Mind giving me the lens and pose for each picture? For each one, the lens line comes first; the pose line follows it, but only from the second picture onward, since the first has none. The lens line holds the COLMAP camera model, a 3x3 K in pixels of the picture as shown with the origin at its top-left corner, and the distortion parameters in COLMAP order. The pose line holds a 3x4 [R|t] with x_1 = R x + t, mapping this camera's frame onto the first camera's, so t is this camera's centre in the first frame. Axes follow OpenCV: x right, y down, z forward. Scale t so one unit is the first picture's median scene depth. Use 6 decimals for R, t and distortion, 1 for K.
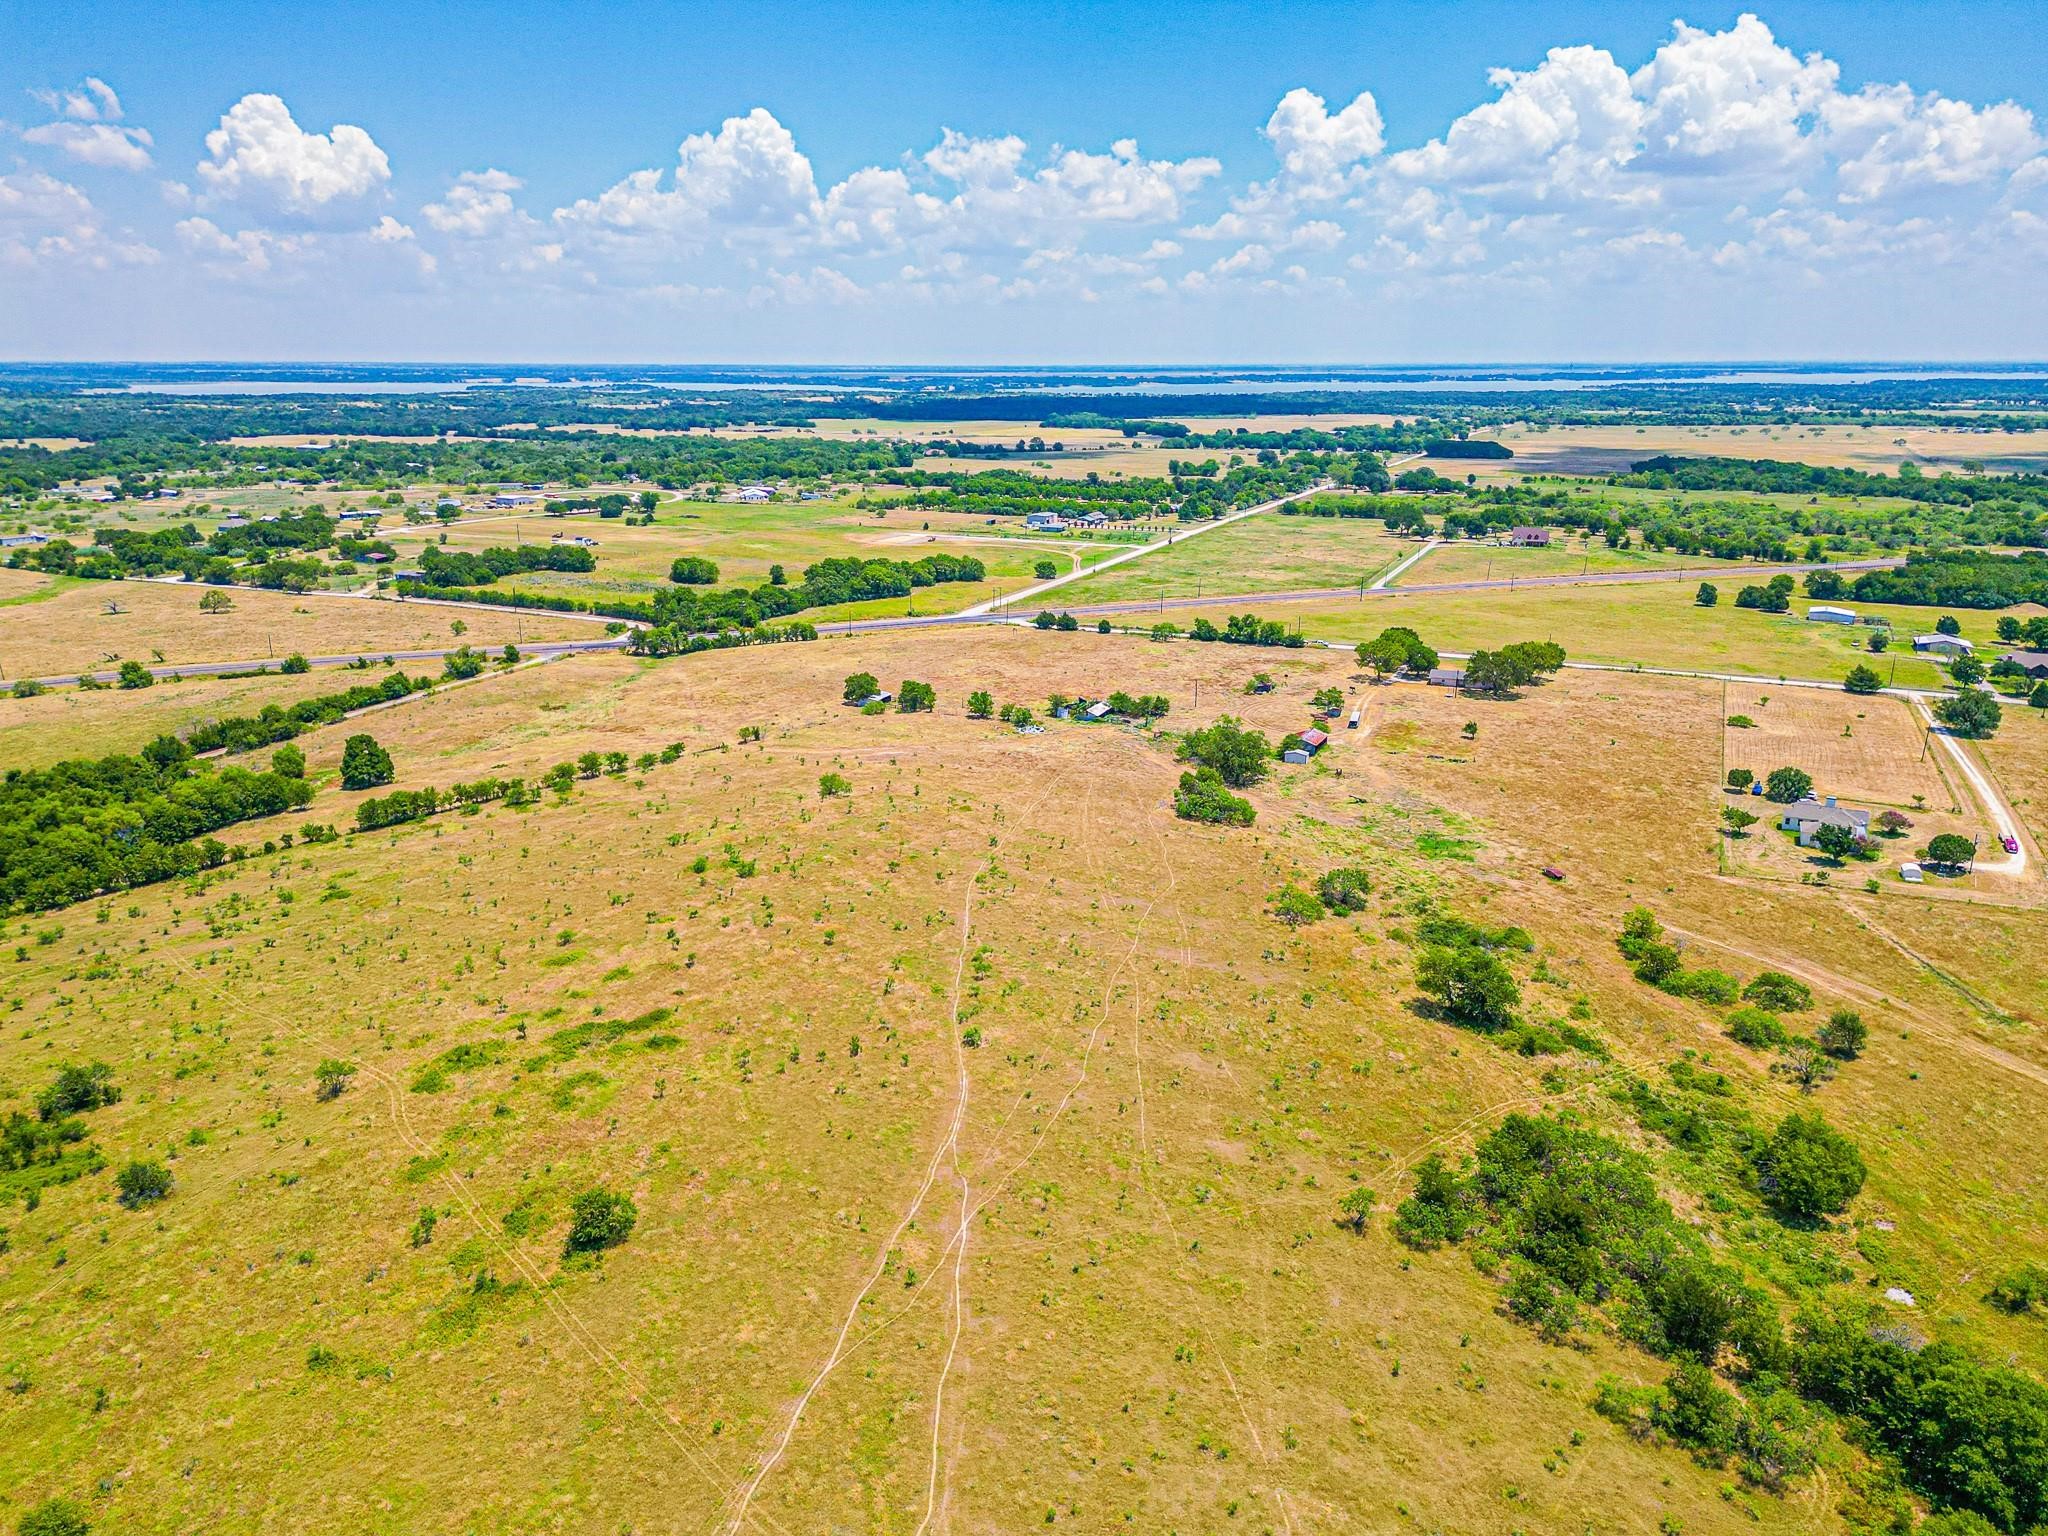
lens RADIAL K [[1441.4, 0, 1023.7], [0, 1441.4, 774.0], [0, 0, 1]] dist [0.080602, -0.077695]
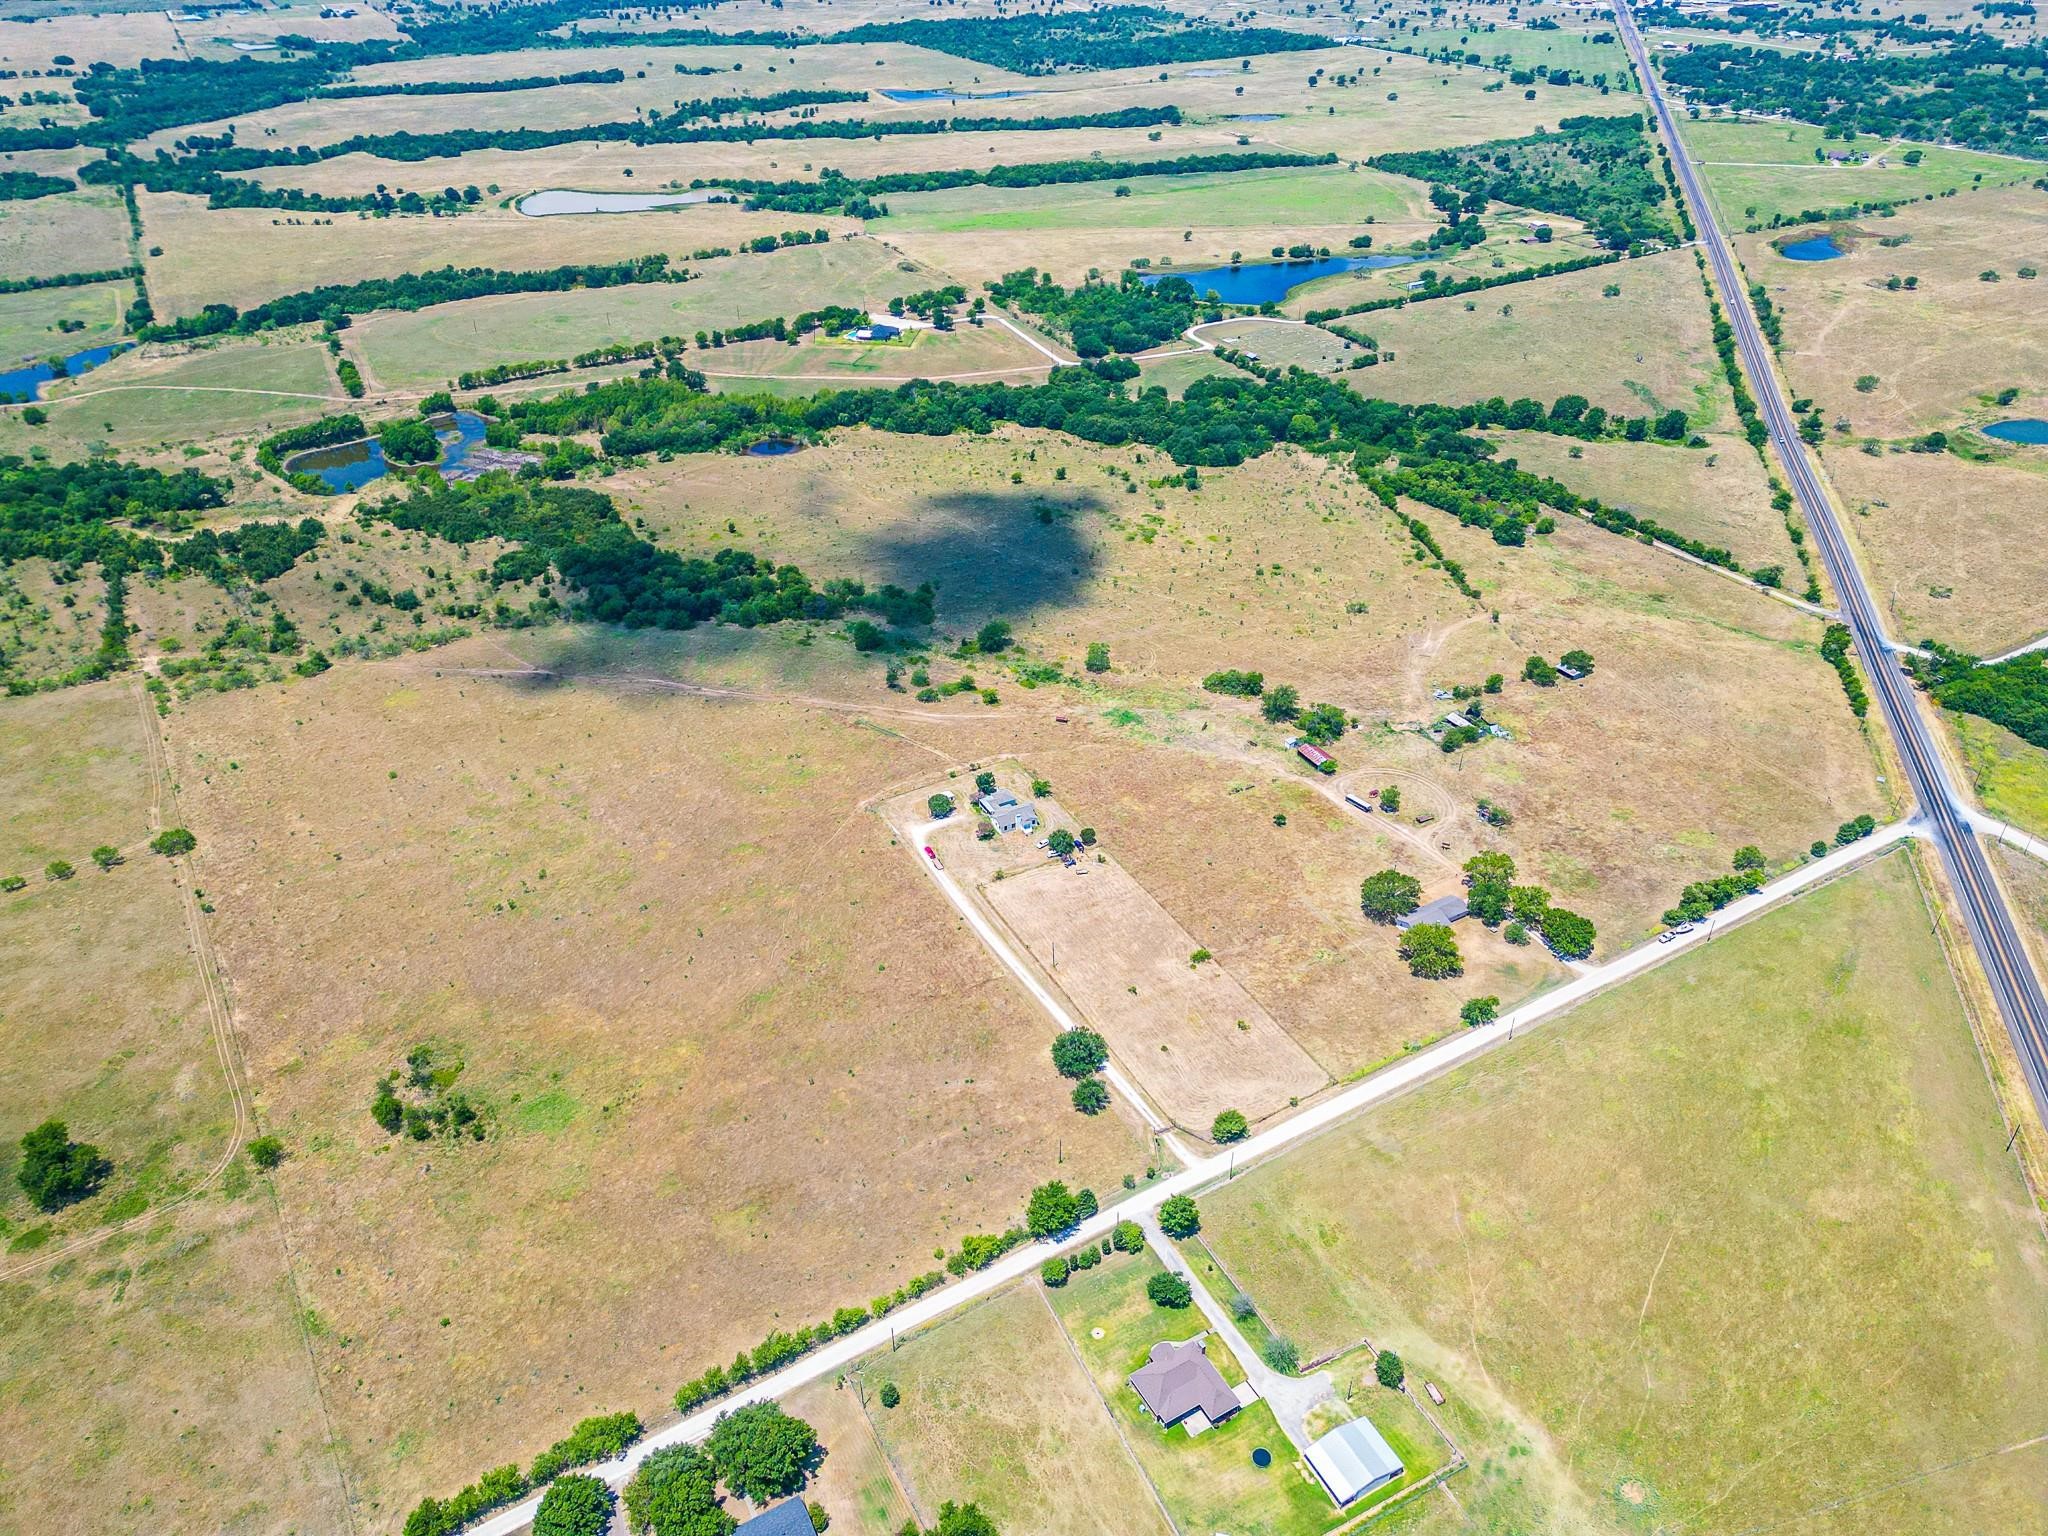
lens RADIAL K [[1434.2, 0, 1024.0], [0, 1434.2, 768.0], [0, 0, 1]] dist [0.081031, -0.083865]
pose [[-0.601069, 0.439797, -0.667304, 0.553911], [-0.215361, 0.714949, 0.665183, -0.375101], [0.769634, 0.543532, -0.335018, 0.530709]]
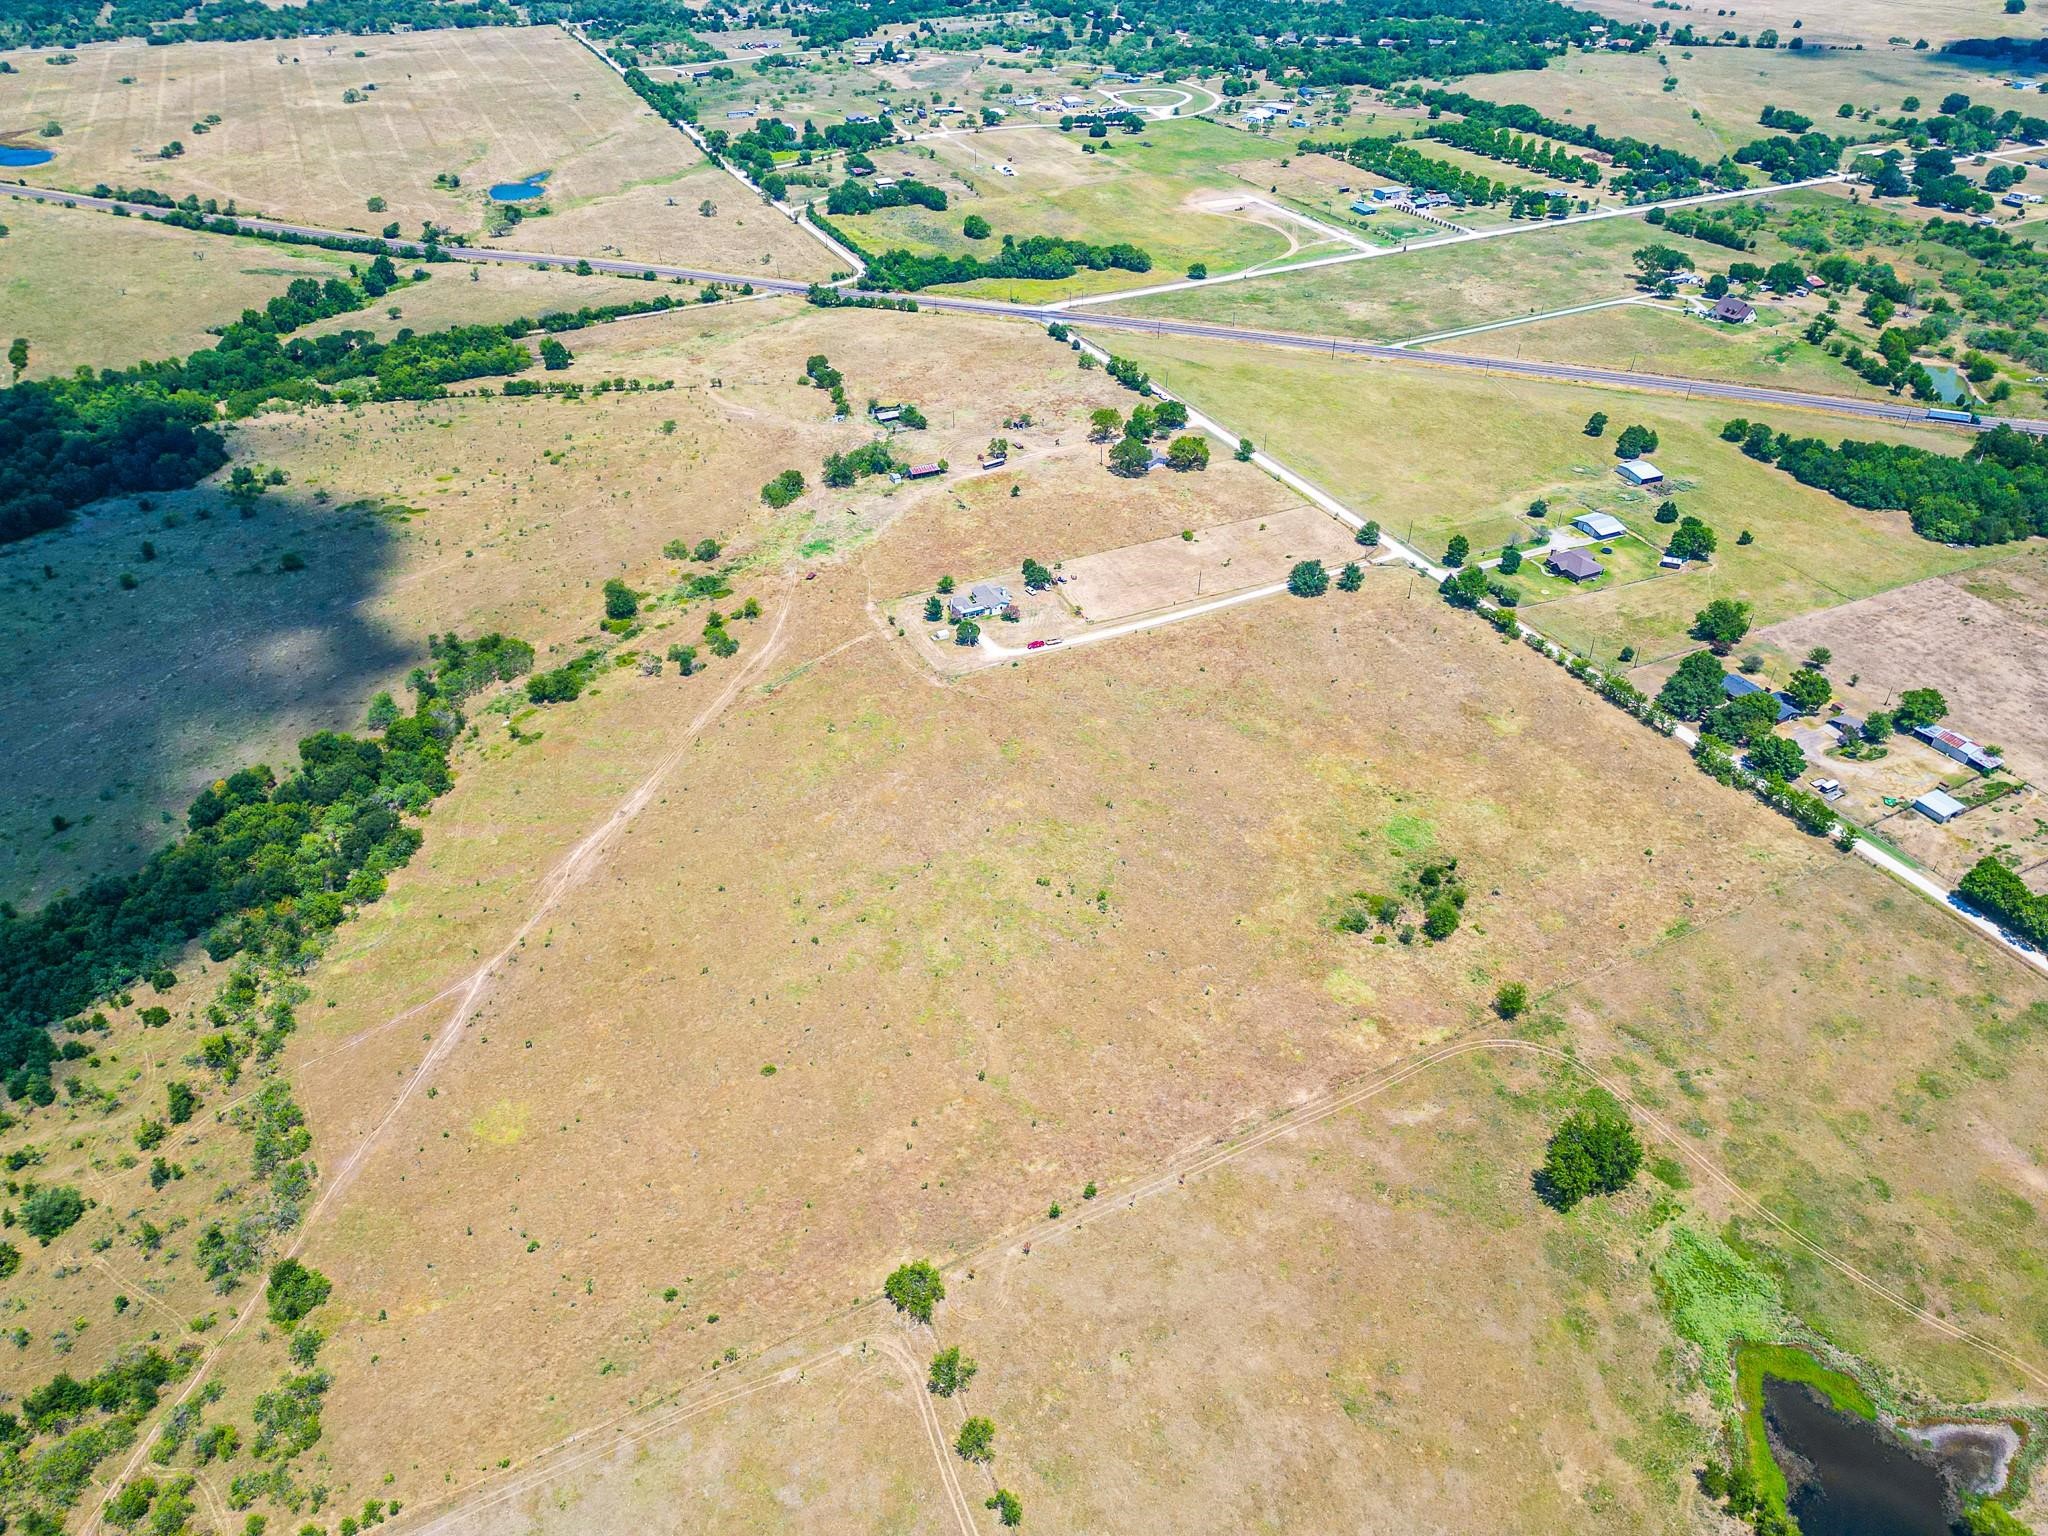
lens RADIAL K [[1442.1, 0, 1024.8], [0, 1442.1, 757.7], [0, 0, 1]] dist [0.077870, -0.077114]
pose [[0.759147, 0.370770, -0.534999, 0.540536], [-0.175391, 0.908031, 0.380418, -0.156052], [0.626844, -0.194959, 0.754359, -0.096006]]
